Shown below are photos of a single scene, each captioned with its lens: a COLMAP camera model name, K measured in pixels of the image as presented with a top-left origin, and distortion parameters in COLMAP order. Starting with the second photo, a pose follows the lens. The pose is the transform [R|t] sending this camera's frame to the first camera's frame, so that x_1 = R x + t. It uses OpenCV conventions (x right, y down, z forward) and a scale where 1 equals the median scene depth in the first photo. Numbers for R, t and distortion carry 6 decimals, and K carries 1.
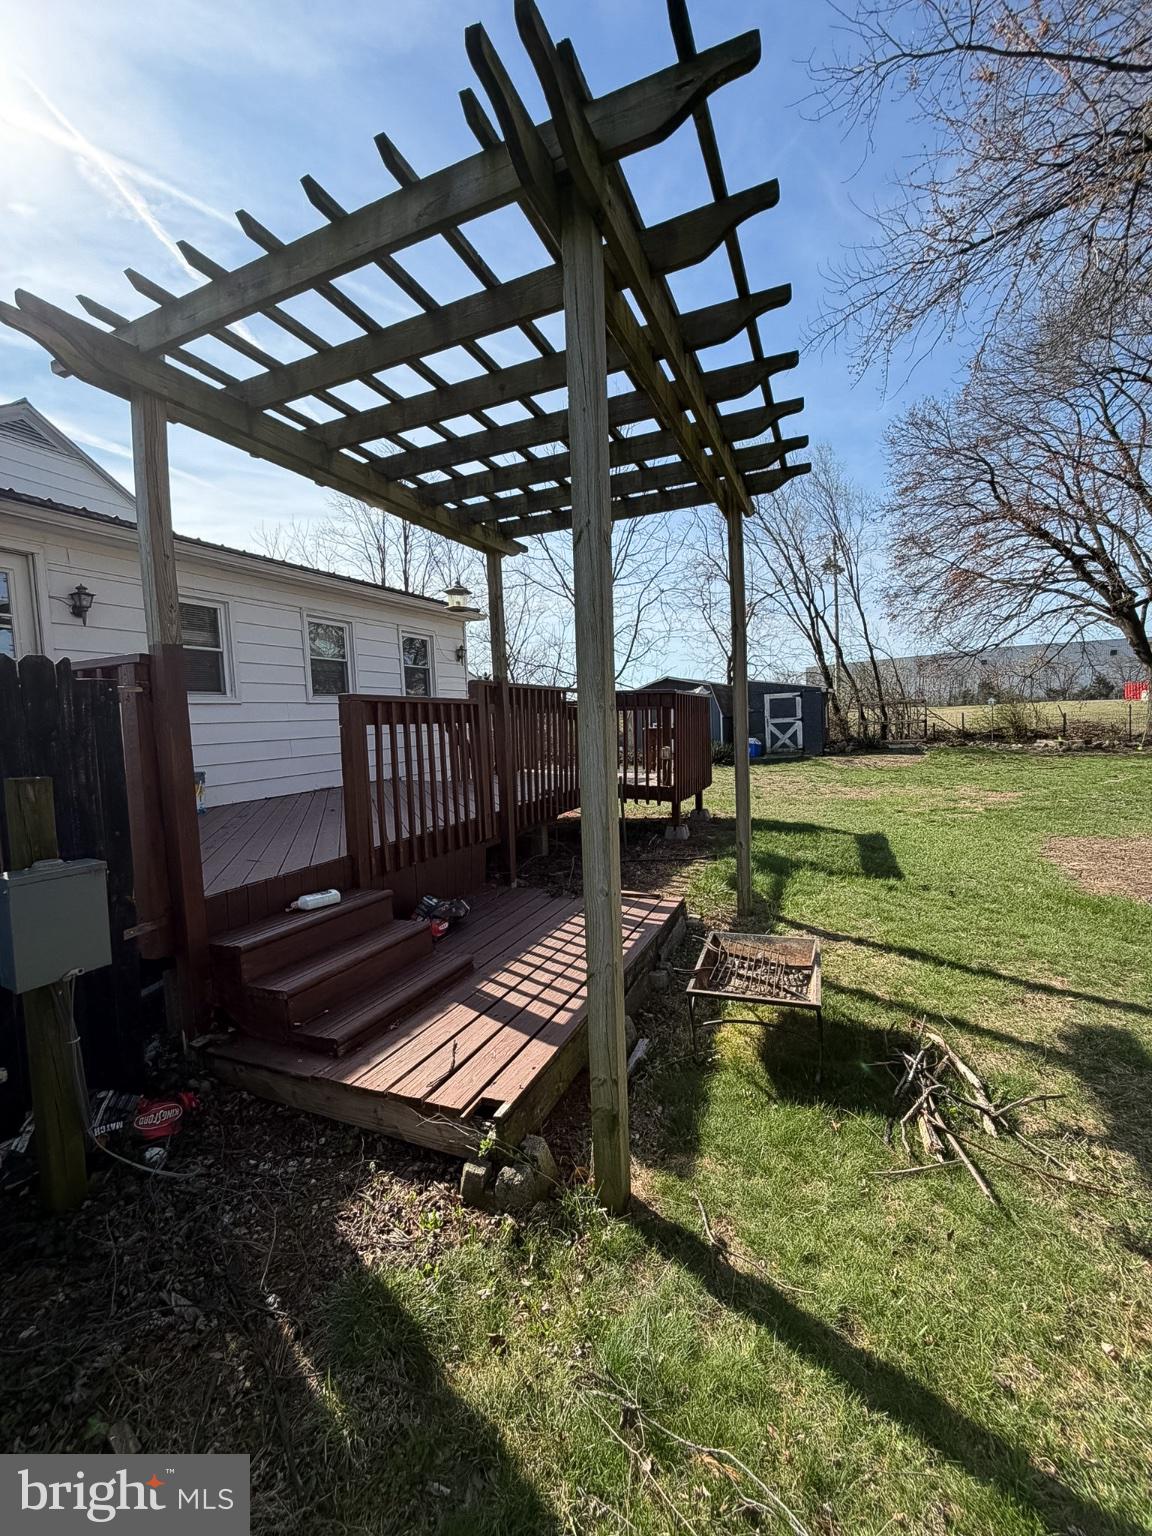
lens RADIAL K [[612.9, 0, 567.0], [0, 612.9, 759.5], [0, 0, 1]] dist [0.013794, 0.000516]
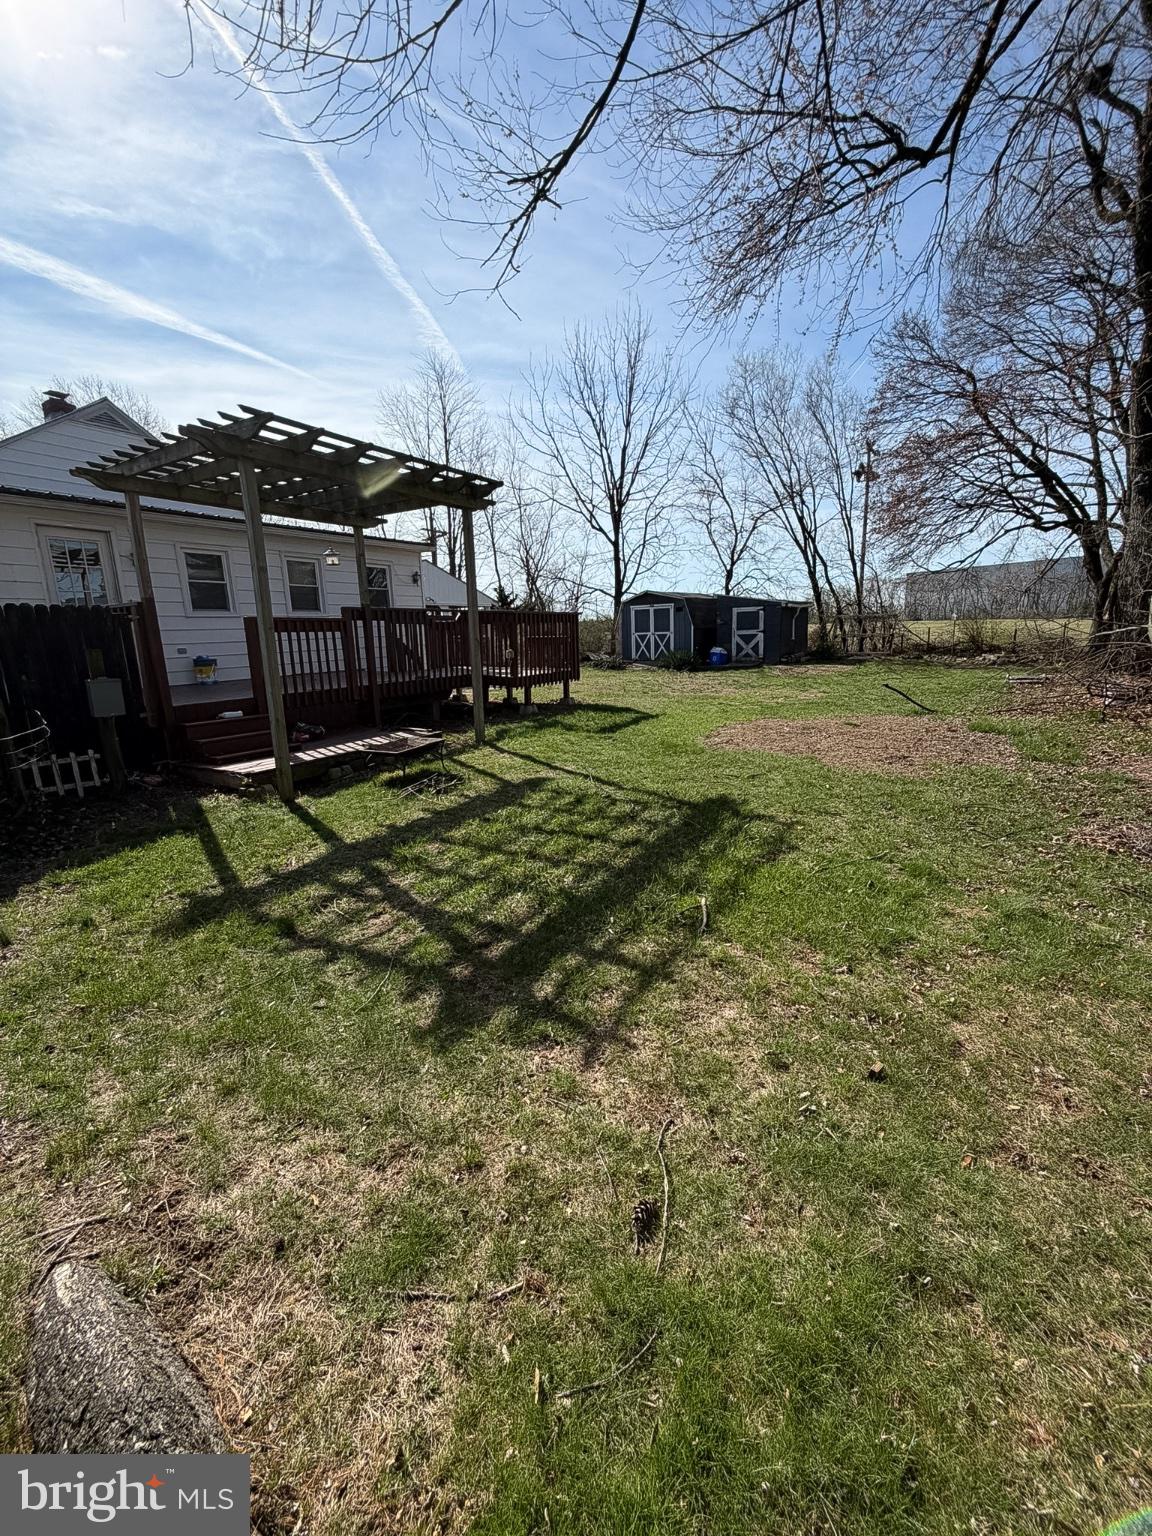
lens RADIAL K [[612.9, 0, 573.3], [0, 612.9, 768.1], [0, 0, 1]] dist [0.013794, 0.000516]
pose [[0.989758, 0.046136, -0.135094, 0.469707], [-0.023651, 0.986253, 0.163538, 0.012573], [0.140782, -0.158668, 0.977244, -0.425627]]
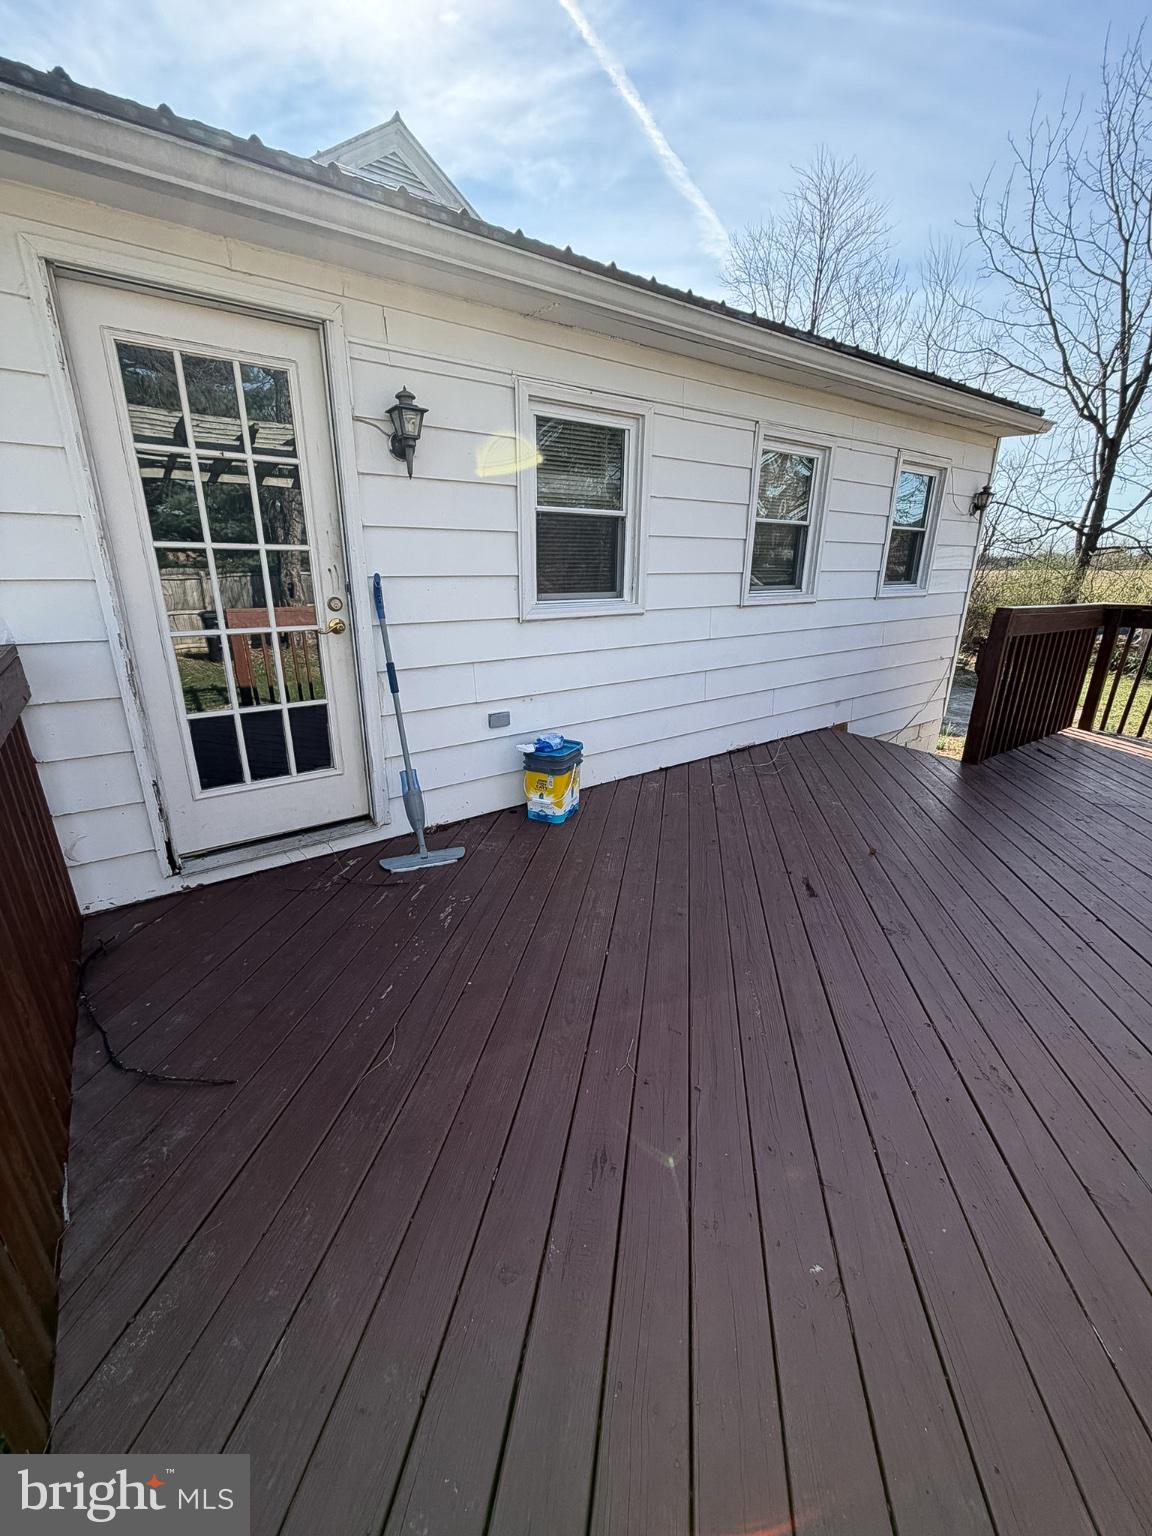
lens RADIAL K [[612.9, 0, 580.1], [0, 612.9, 763.3], [0, 0, 1]] dist [0.013794, 0.000516]
pose [[0.871842, 0.192556, -0.450349, -0.245834], [-0.071908, 0.959837, 0.271188, -0.088650], [0.484481, -0.204049, 0.850672, 0.377898]]
